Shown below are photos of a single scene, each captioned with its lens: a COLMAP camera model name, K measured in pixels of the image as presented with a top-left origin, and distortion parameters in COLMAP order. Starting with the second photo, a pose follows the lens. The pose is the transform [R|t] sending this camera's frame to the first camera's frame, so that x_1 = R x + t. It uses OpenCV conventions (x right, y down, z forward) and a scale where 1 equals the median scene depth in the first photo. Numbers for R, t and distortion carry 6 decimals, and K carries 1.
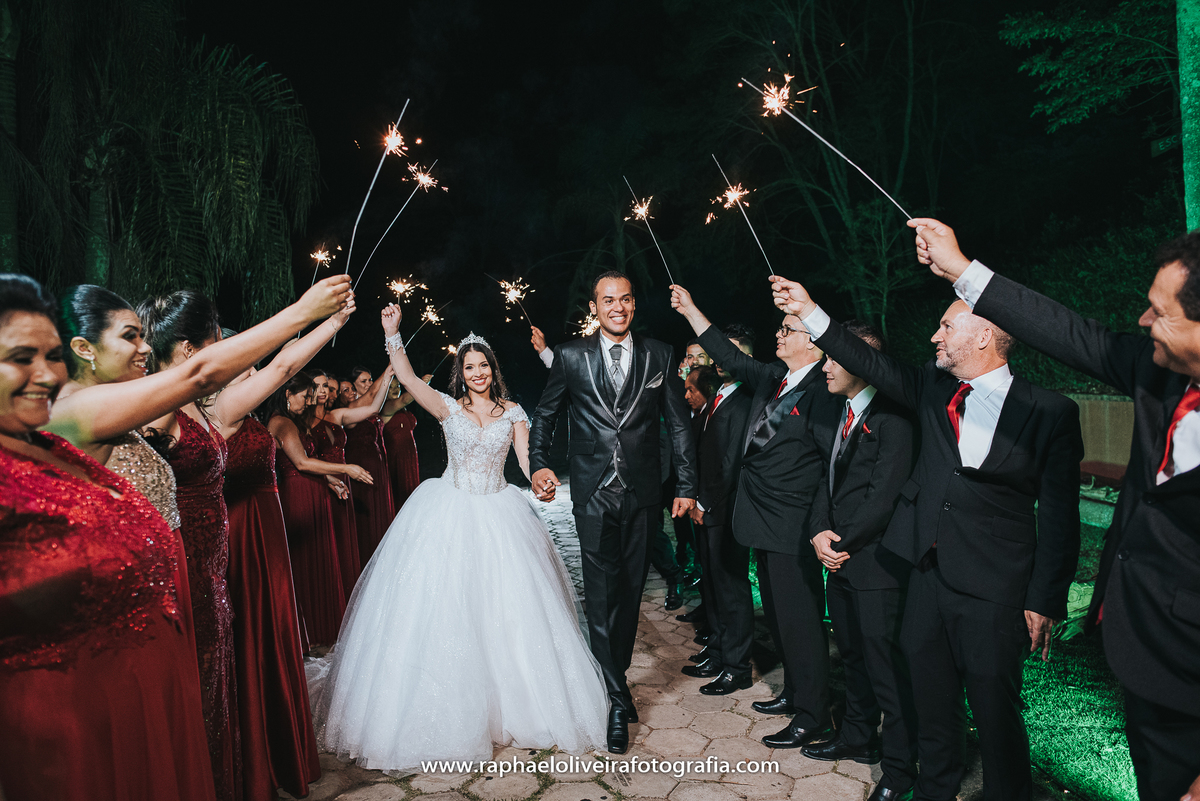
lens RADIAL K [[833.4, 0, 600.0], [0, 833.4, 400.5], [0, 0, 1]] dist [-0.029507, 0.000725]
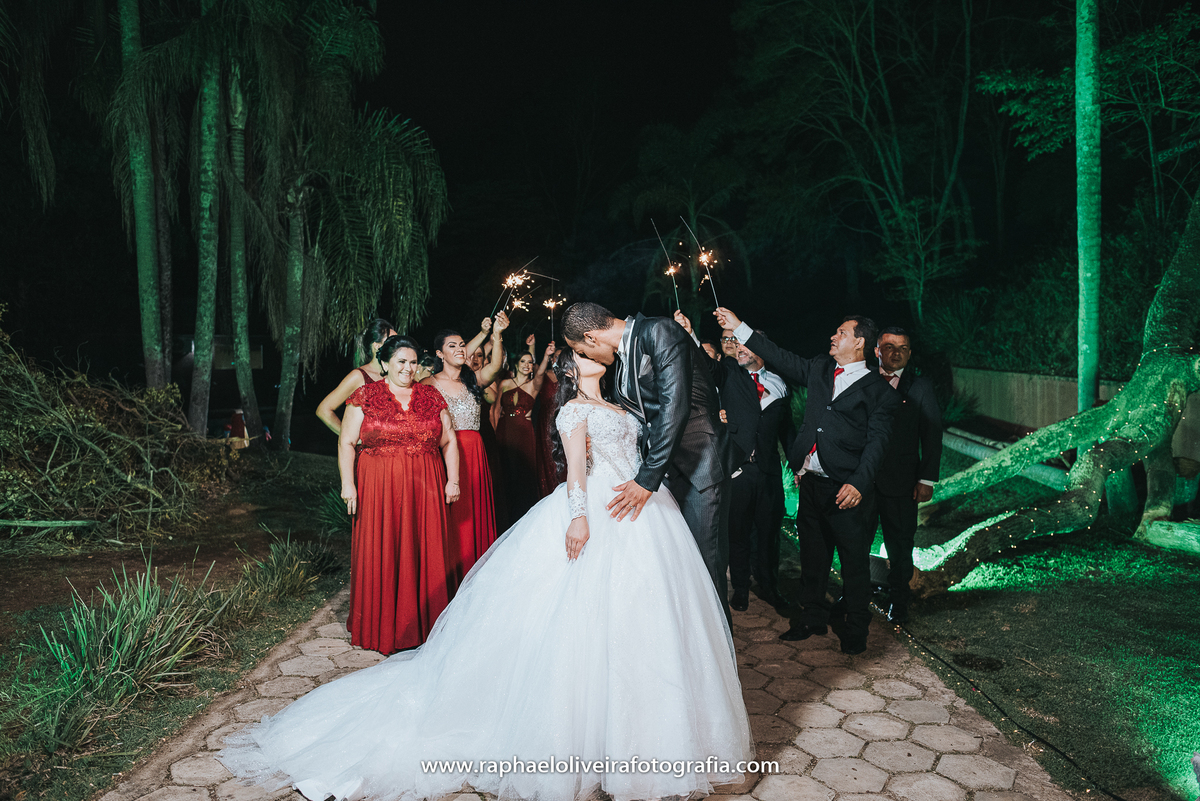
lens RADIAL K [[832.2, 0, 600.0], [0, 832.2, 400.5], [0, 0, 1]] dist [-0.001005, 0.000081]
pose [[0.994032, 0.021206, -0.107011, 0.059937], [-0.017315, 0.999159, 0.037163, -0.004832], [0.107709, -0.035089, 0.993563, -0.334878]]
